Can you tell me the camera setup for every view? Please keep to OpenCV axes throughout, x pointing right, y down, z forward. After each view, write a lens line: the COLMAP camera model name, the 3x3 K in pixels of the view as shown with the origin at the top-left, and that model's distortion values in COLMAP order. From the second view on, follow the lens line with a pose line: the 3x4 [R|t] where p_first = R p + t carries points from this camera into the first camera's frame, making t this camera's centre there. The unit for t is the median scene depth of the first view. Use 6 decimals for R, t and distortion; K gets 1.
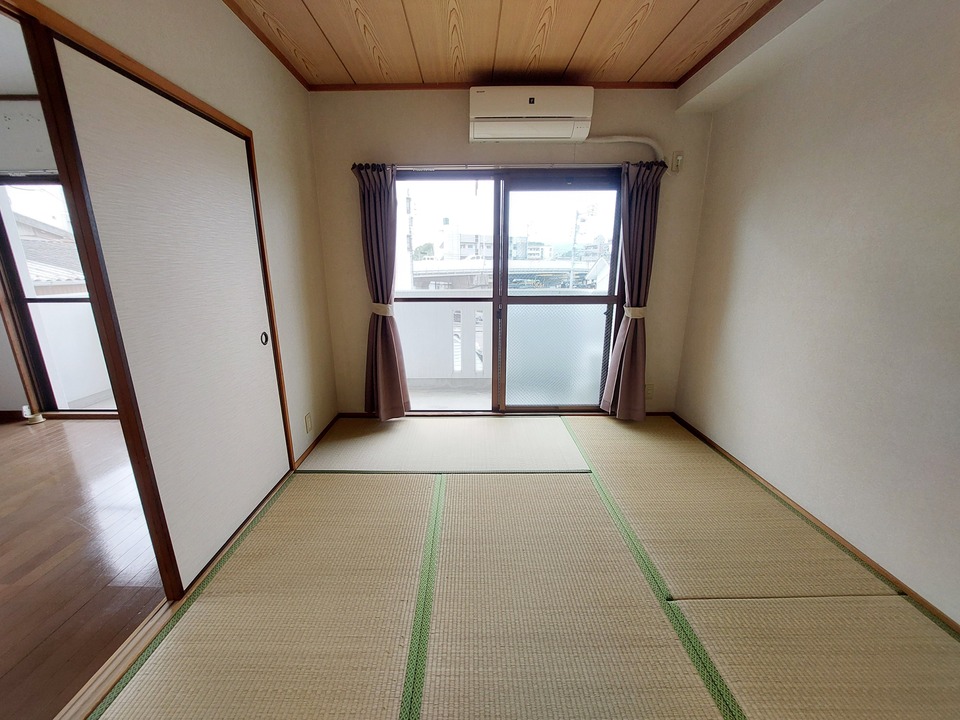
lens RADIAL K [[383.6, 0, 466.8], [0, 383.6, 361.6], [0, 0, 1]] dist [-0.001520, -0.006469]
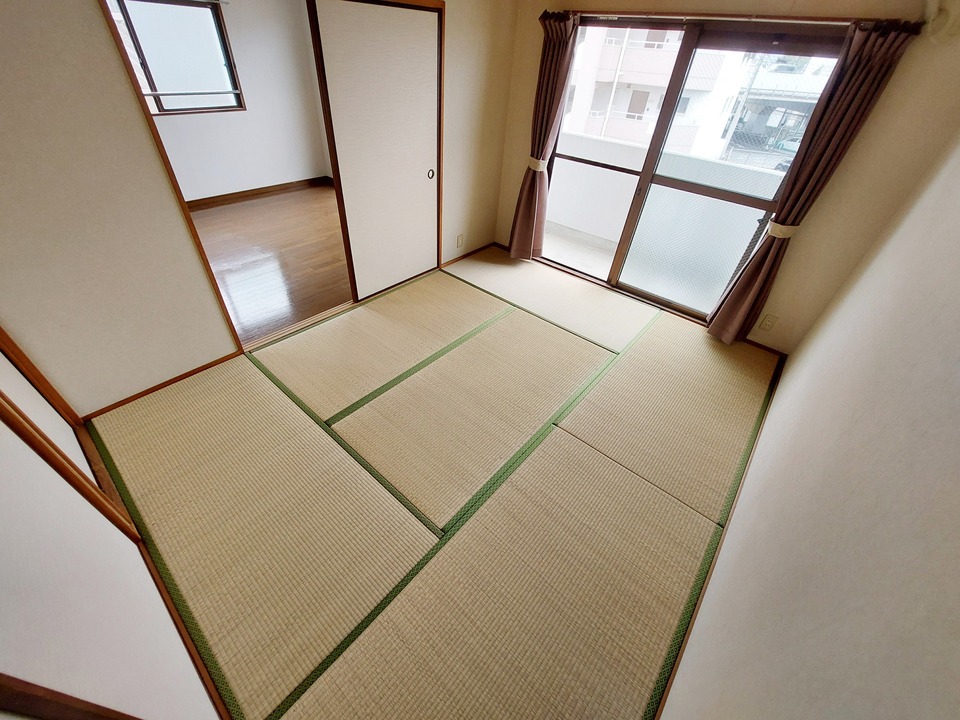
lens RADIAL K [[383.6, 0, 466.8], [0, 383.6, 361.6], [0, 0, 1]] dist [-0.001520, -0.006469]
pose [[0.753477, 0.453748, -0.475799, 0.480944], [-0.220069, 0.855989, 0.467816, -0.127290], [0.619549, -0.247780, 0.744825, -0.162784]]
